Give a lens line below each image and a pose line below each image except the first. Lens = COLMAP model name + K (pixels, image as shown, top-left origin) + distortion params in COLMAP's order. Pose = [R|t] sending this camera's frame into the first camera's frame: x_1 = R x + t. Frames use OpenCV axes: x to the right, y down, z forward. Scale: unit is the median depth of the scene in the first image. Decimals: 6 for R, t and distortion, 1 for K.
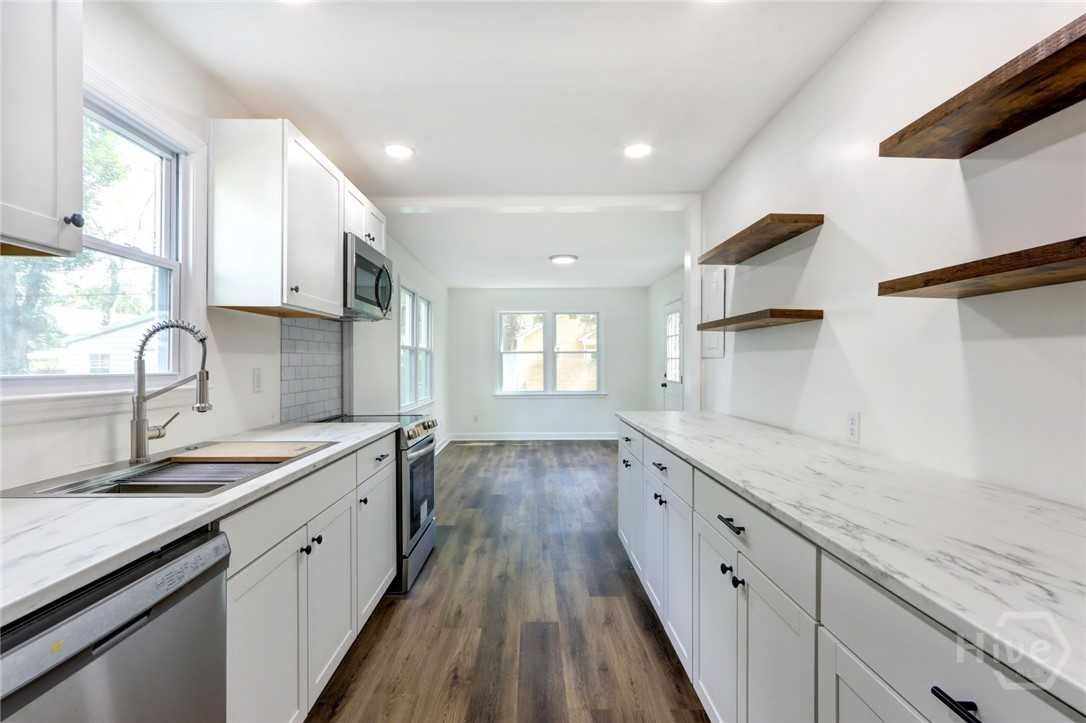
lens RADIAL K [[516.1, 0, 525.6], [0, 516.1, 360.0], [0, 0, 1]] dist [0.001562, 0.000129]
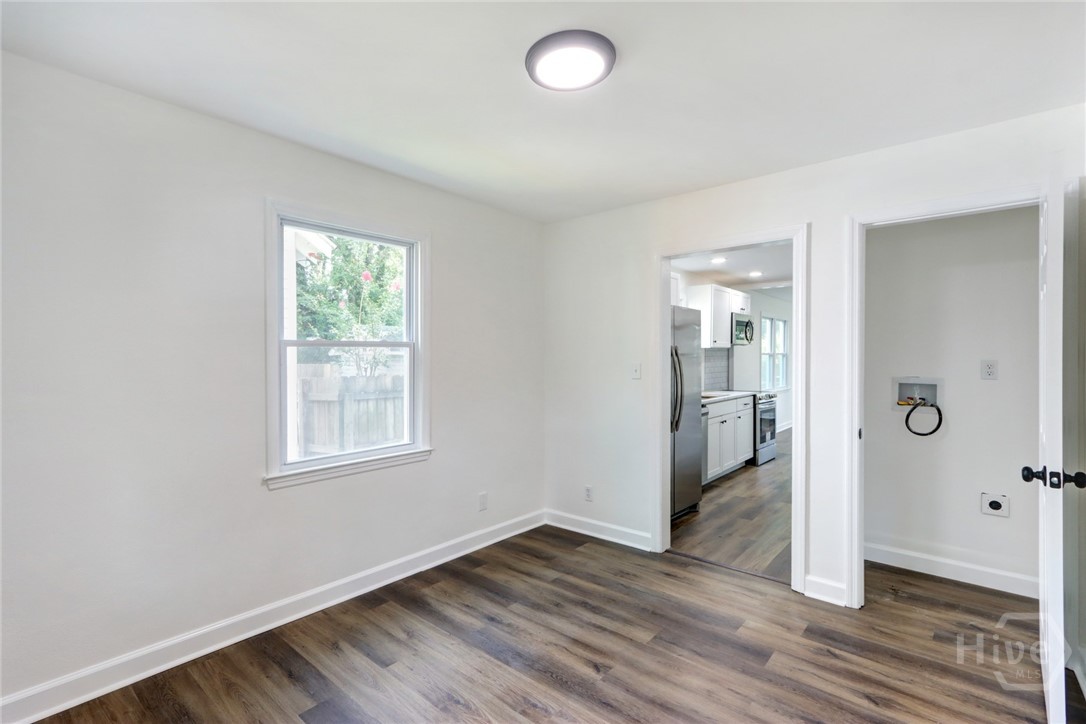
lens RADIAL K [[516.1, 0, 525.6], [0, 516.1, 360.5], [0, 0, 1]] dist [0.001562, 0.000129]
pose [[0.771910, 0.006132, -0.635703, 0.182807], [0.000609, 0.999946, 0.010384, -0.019104], [0.635732, -0.008402, 0.771864, -0.609980]]
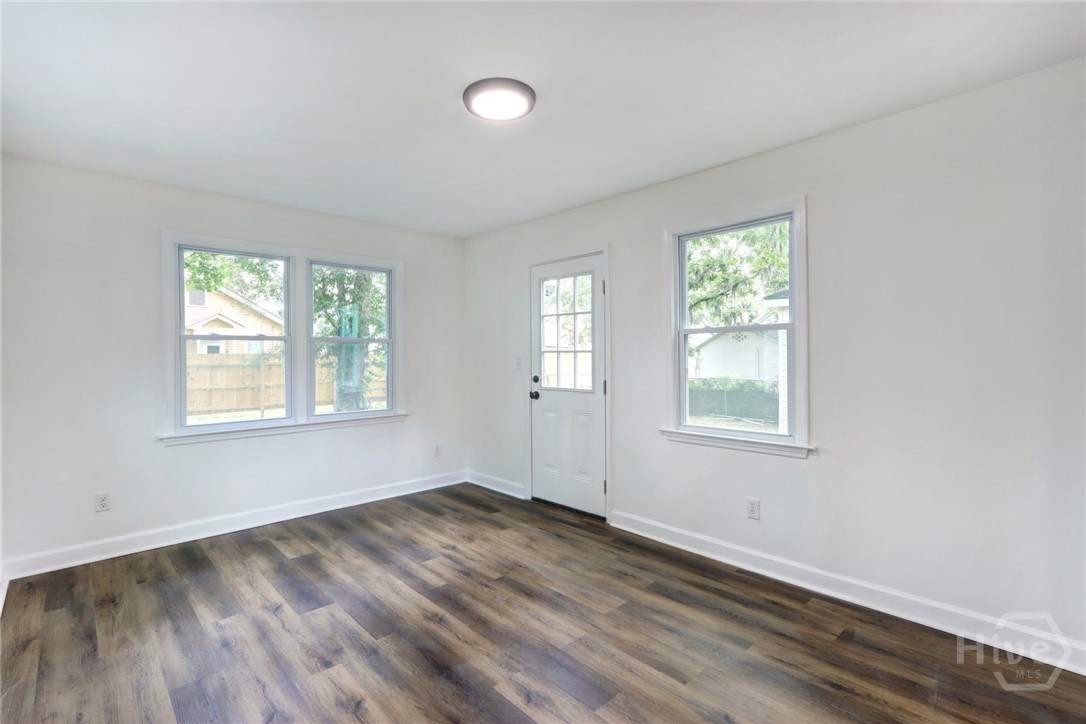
lens RADIAL K [[501.1, 0, 557.4], [0, 501.1, 352.6], [0, 0, 1]] dist [0.002640, 0.000174]
pose [[0.710402, 0.002219, 0.703793, -0.138697], [0.000706, 0.999992, -0.003865, 0.000788], [-0.703796, 0.003242, 0.710395, 0.586200]]
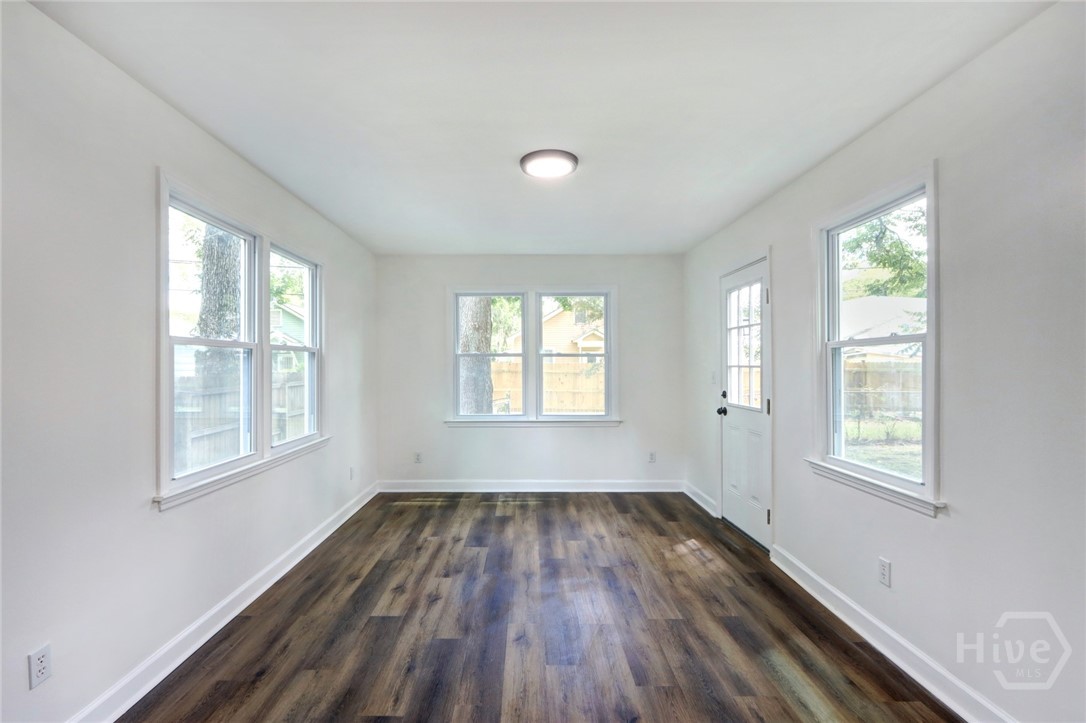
lens RADIAL K [[516.1, 0, 525.6], [0, 516.1, 360.0], [0, 0, 1]] dist [0.001562, 0.000129]
pose [[0.999937, 0.000368, 0.011219, 0.037783], [-0.000311, 0.999987, -0.005095, -0.006878], [-0.011220, 0.005091, 0.999924, 0.430789]]
